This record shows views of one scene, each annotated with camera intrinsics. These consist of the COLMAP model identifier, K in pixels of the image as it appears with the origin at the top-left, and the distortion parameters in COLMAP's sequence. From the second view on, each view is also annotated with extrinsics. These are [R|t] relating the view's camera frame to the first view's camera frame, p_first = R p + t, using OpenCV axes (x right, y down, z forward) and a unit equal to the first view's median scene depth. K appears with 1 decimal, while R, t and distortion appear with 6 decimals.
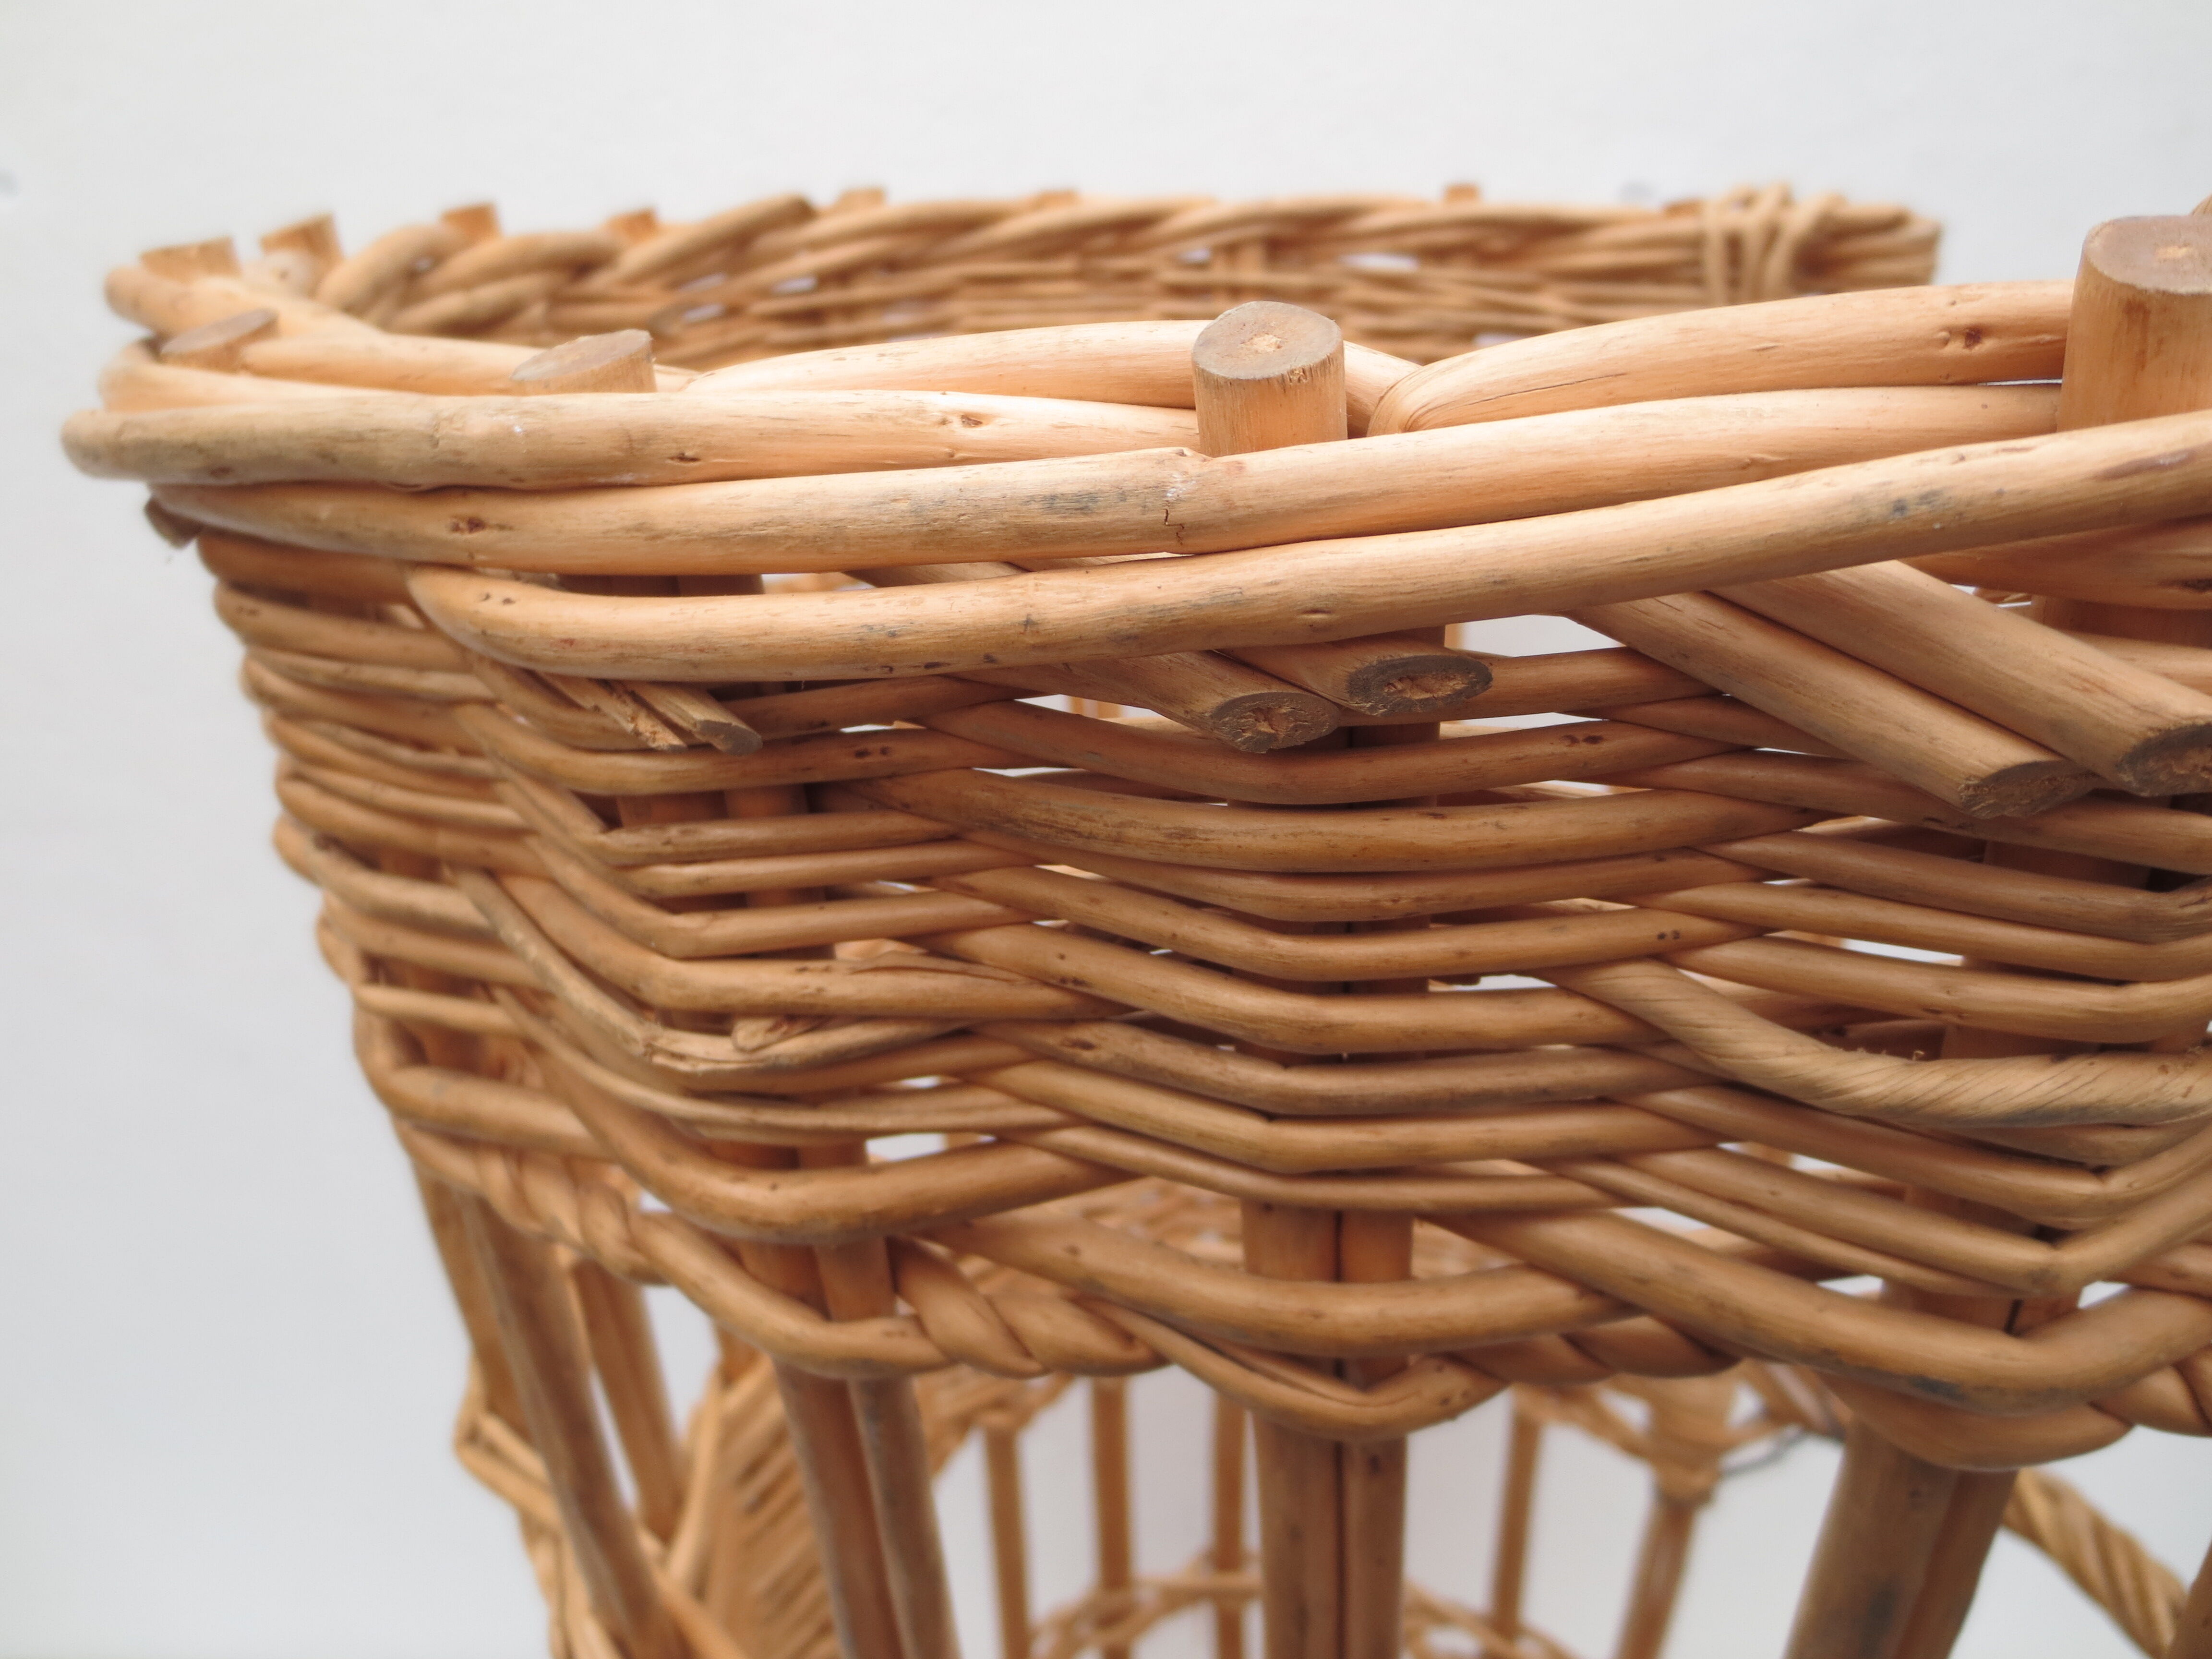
lens RADIAL K [[1574.2, 0, 1106.0], [0, 1574.2, 829.5], [0, 0, 1]] dist [-0.012337, 0.001561]
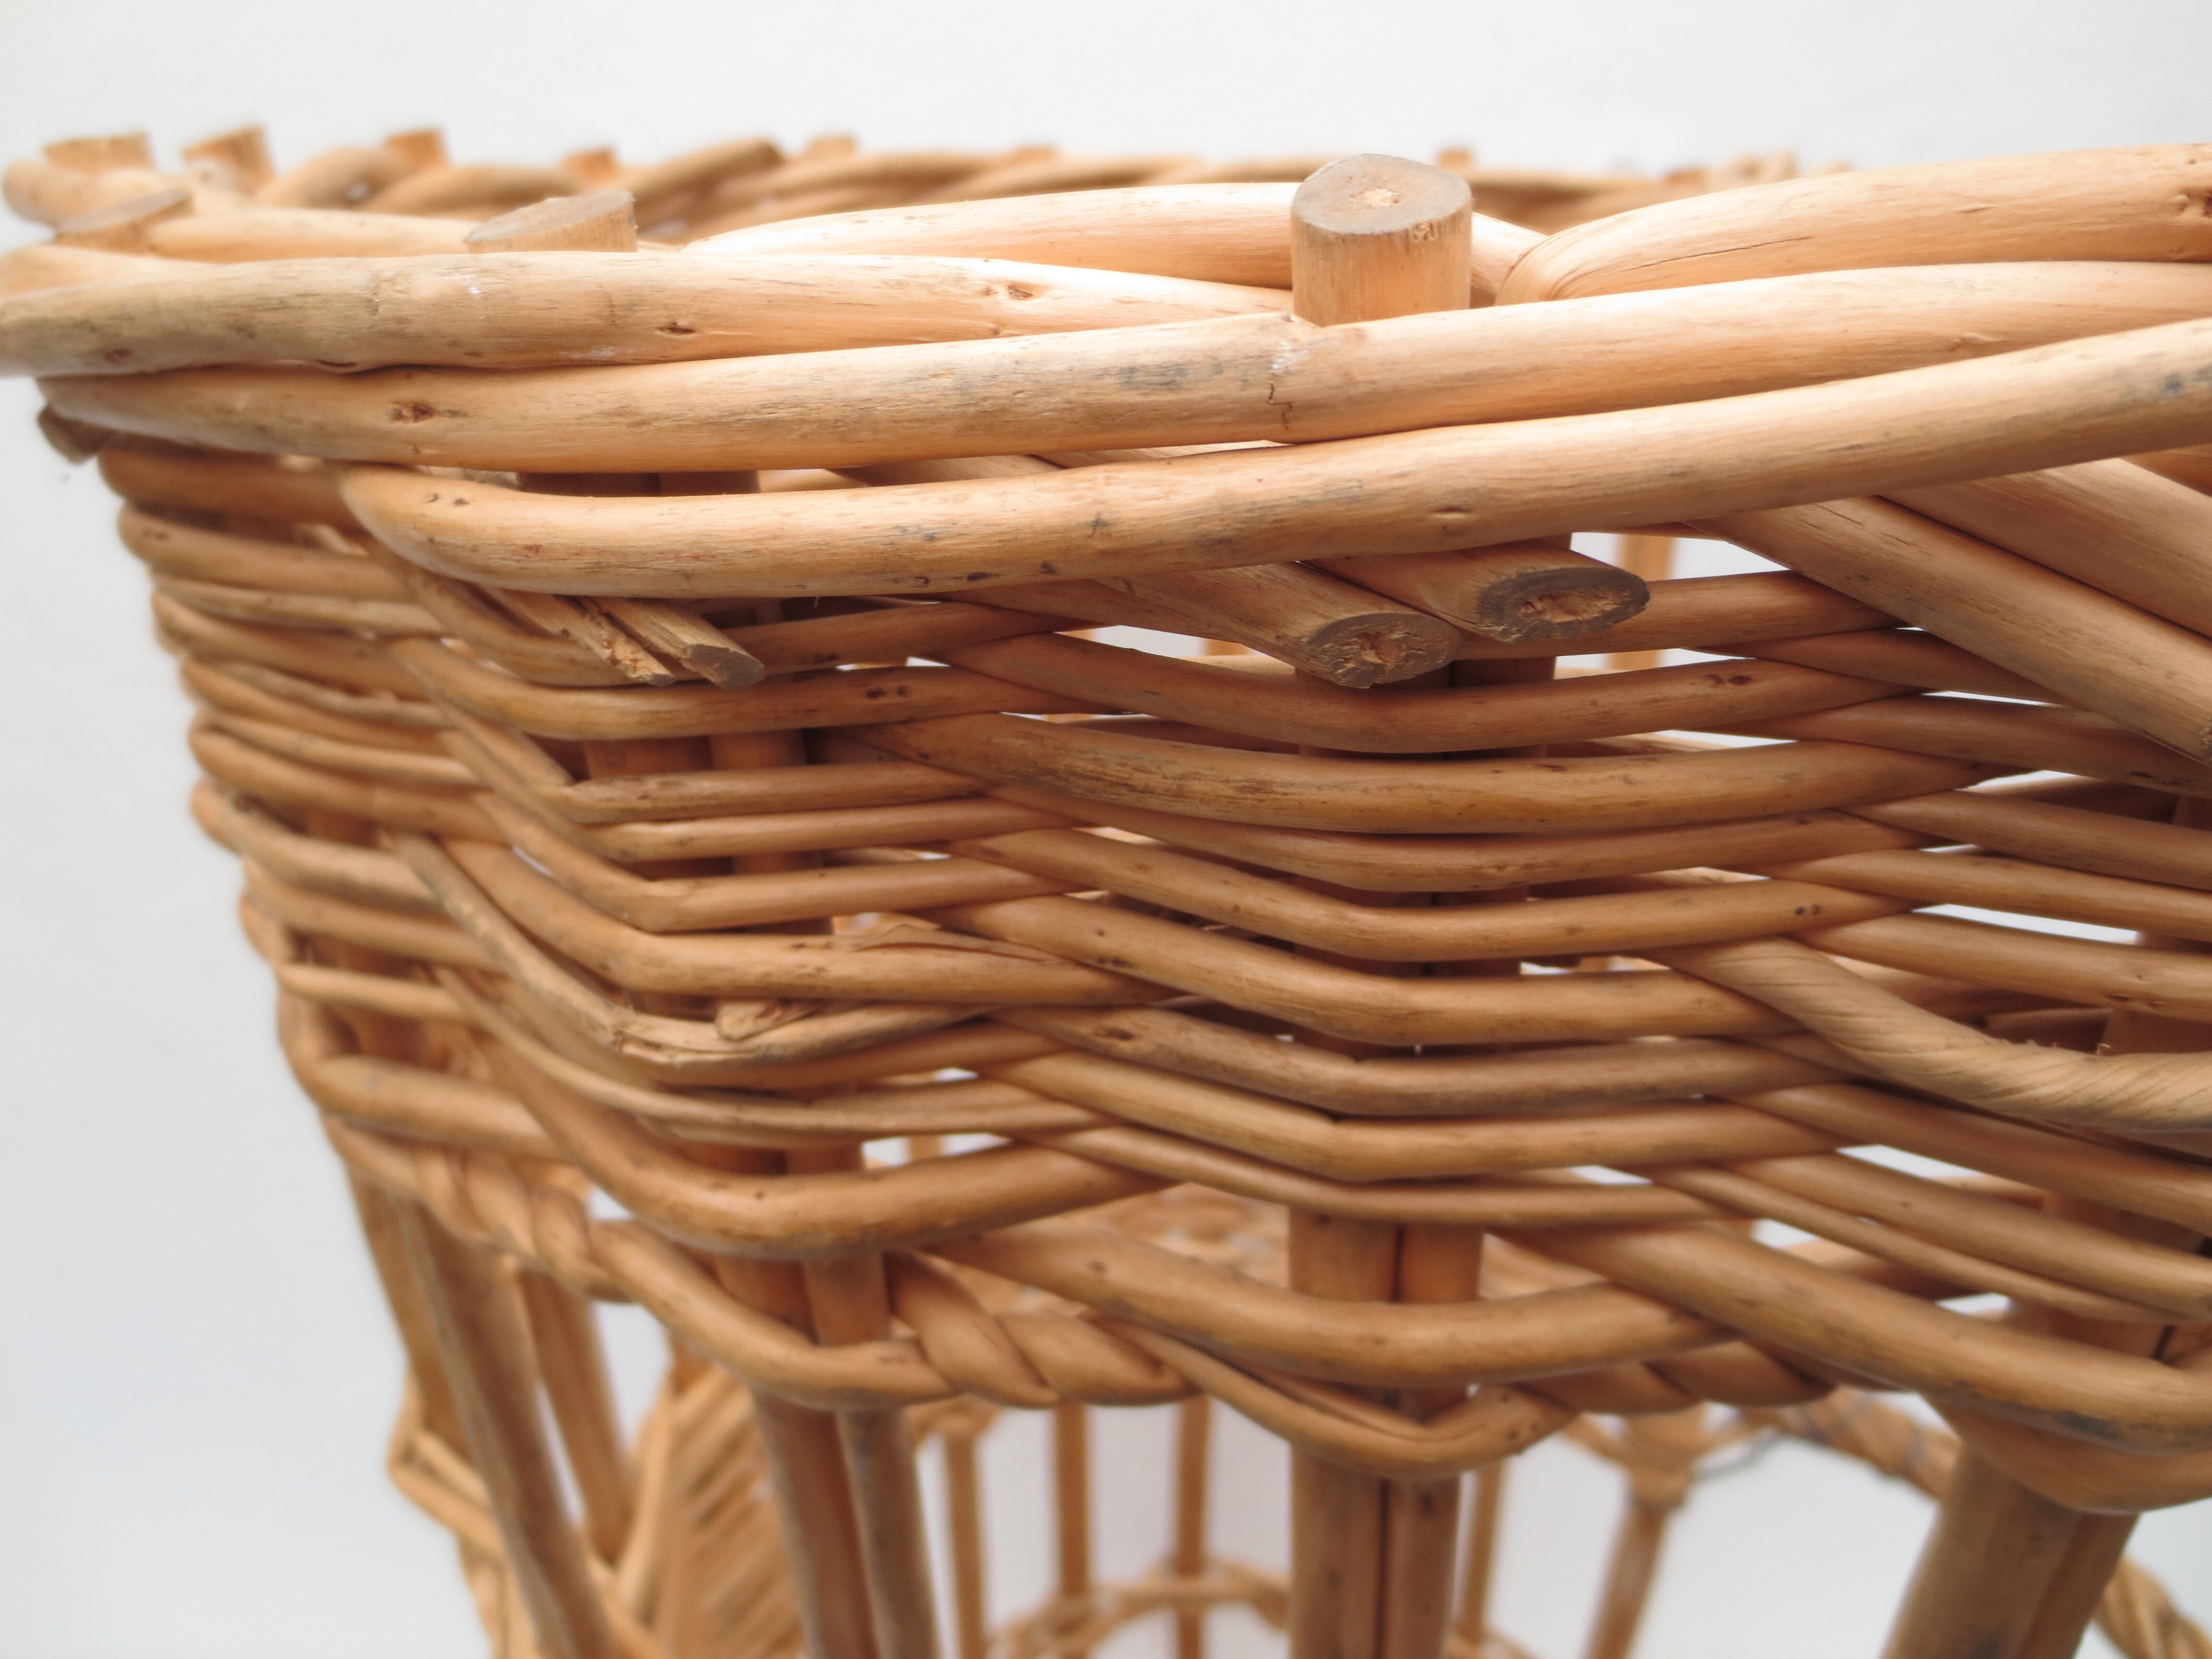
lens RADIAL K [[1574.2, 0, 1106.0], [0, 1574.2, 829.5], [0, 0, 1]] dist [-0.012337, 0.001561]
pose [[0.999401, 0.008534, 0.033551, -0.058415], [-0.008636, 0.999958, 0.002910, 0.022635], [-0.033525, -0.003198, 0.999433, 0.139413]]
